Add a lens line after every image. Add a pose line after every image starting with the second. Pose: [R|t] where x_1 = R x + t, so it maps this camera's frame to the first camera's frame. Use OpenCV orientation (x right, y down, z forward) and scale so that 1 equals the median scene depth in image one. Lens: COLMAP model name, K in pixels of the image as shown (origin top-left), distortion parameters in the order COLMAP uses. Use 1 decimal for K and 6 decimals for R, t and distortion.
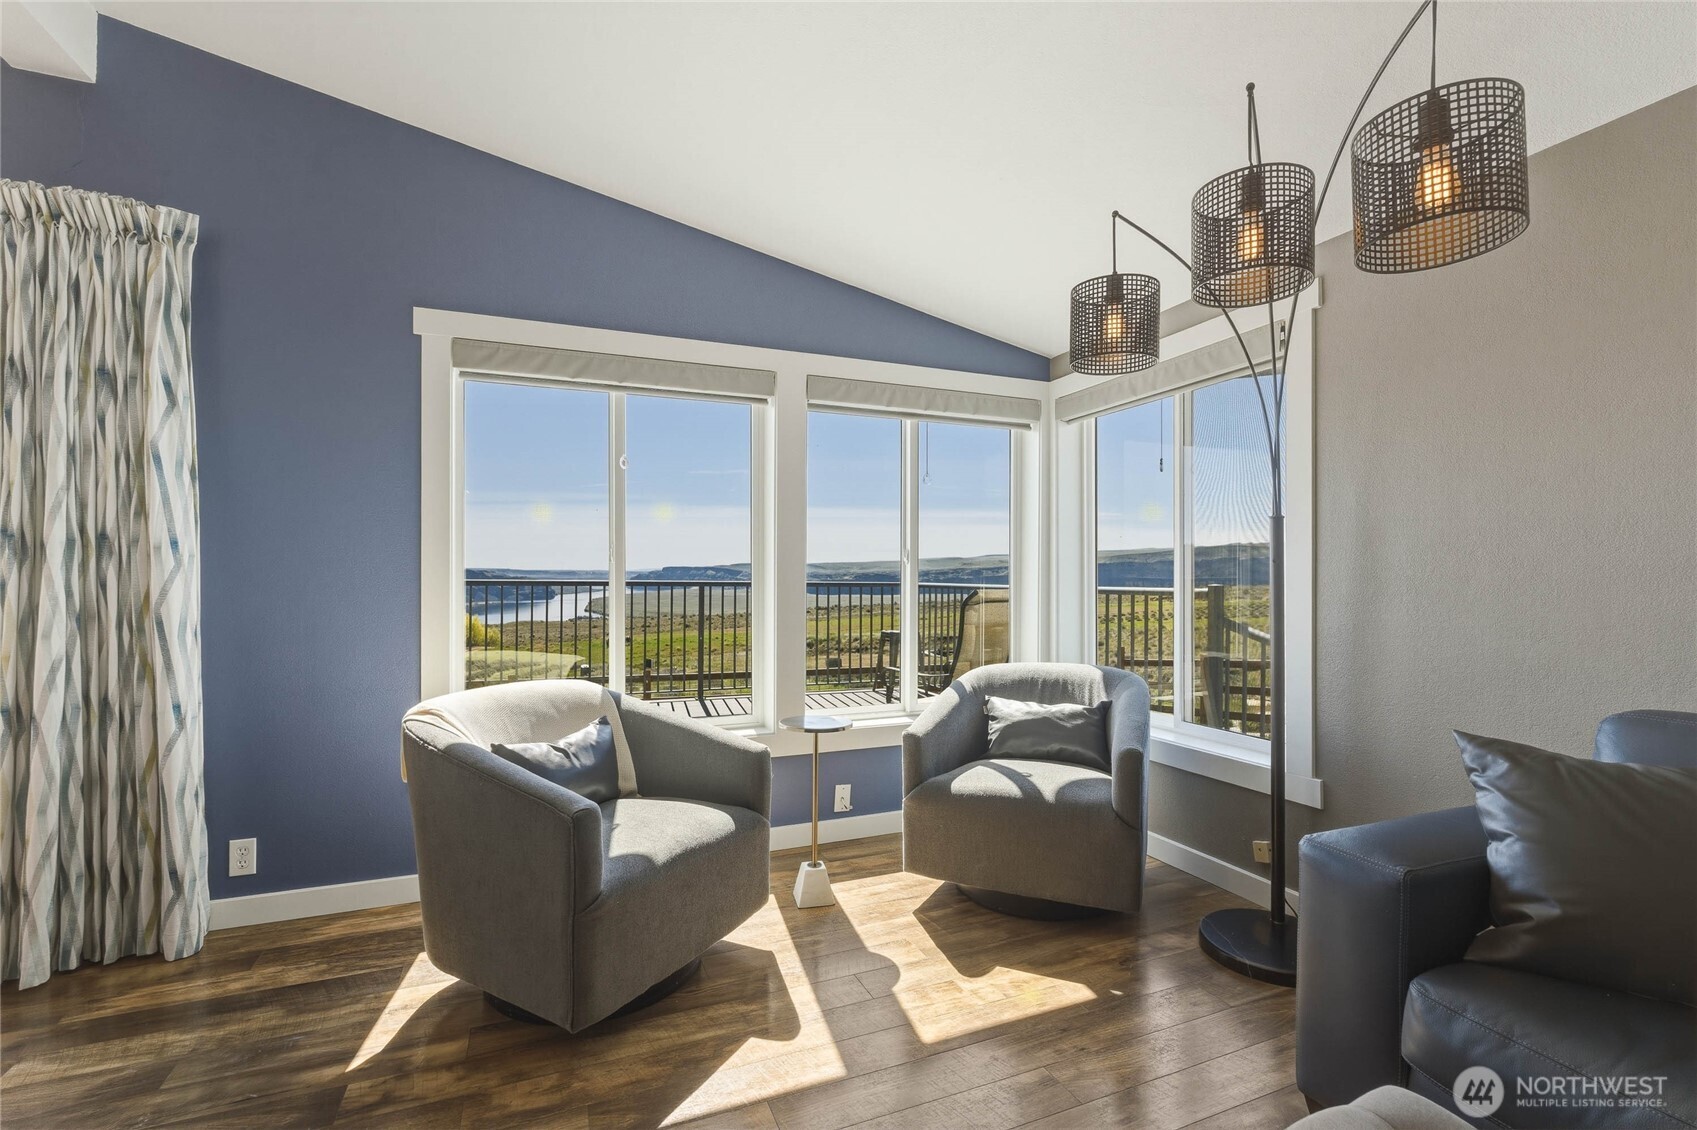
lens RADIAL K [[751.0, 0, 849.5], [0, 751.0, 575.4], [0, 0, 1]] dist [-0.023984, 0.011081]
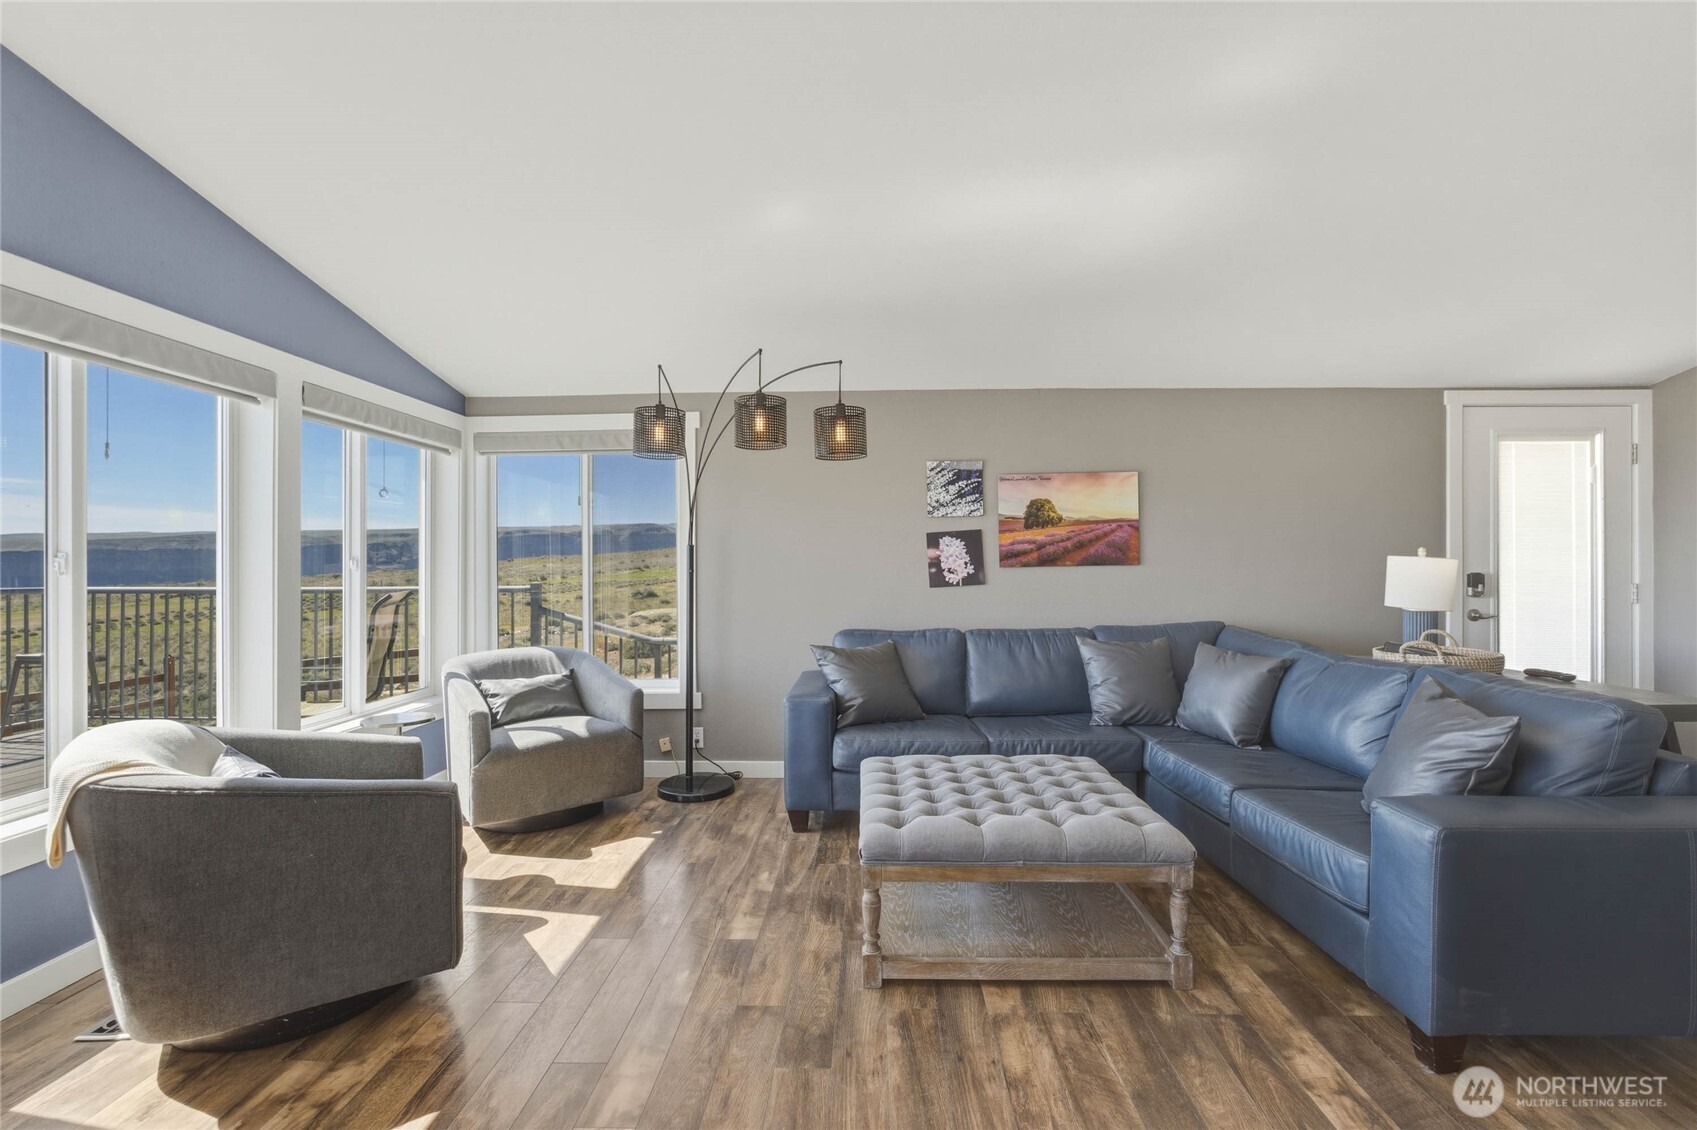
lens RADIAL K [[750.2, 0, 848.5], [0, 750.2, 565.0], [0, 0, 1]] dist [-0.023897, -0.000039]
pose [[0.411457, -0.003906, 0.911421, -0.745164], [0.005951, 0.999981, 0.001599, -0.028110], [-0.911410, 0.004766, 0.411473, -0.056479]]
